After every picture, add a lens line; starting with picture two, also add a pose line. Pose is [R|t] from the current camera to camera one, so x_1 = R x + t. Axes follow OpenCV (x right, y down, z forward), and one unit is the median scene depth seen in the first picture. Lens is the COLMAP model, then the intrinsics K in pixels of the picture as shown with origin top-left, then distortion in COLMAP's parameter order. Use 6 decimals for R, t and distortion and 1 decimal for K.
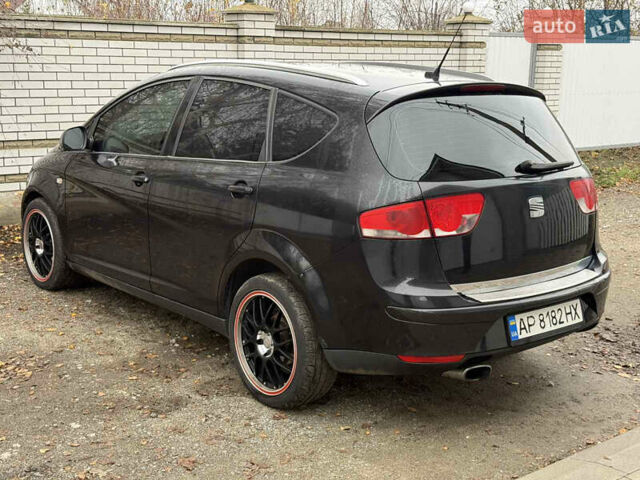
lens RADIAL K [[907.7, 0, 273.0], [0, 907.7, 239.6], [0, 0, 1]] dist [0.105255, 0.037360]
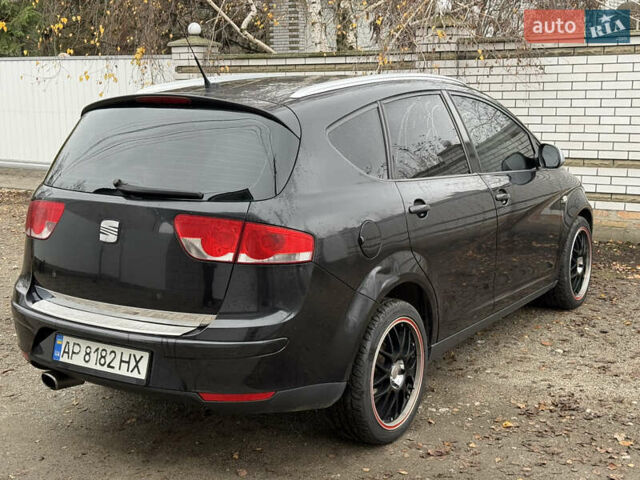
lens RADIAL K [[862.9, 0, 320.0], [0, 862.9, 240.0], [0, 0, 1]] dist [0.227048, -0.496514]
pose [[0.337427, 0.158020, -0.927994, 1.132446], [-0.176921, 0.978888, 0.102356, -0.148286], [0.924577, 0.129644, 0.358260, 0.865496]]
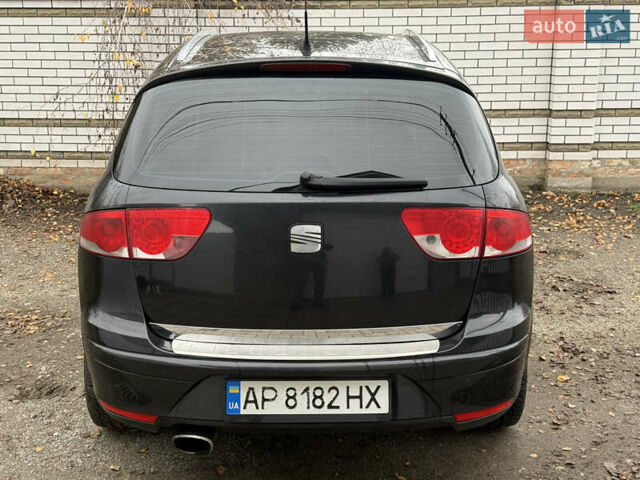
lens RADIAL K [[862.9, 0, 320.0], [0, 862.9, 240.0], [0, 0, 1]] dist [0.227048, -0.496514]
pose [[0.787854, 0.136408, -0.600566, 0.683621], [-0.112743, 0.990628, 0.077103, -0.085440], [0.605455, 0.006964, 0.795849, 0.463043]]
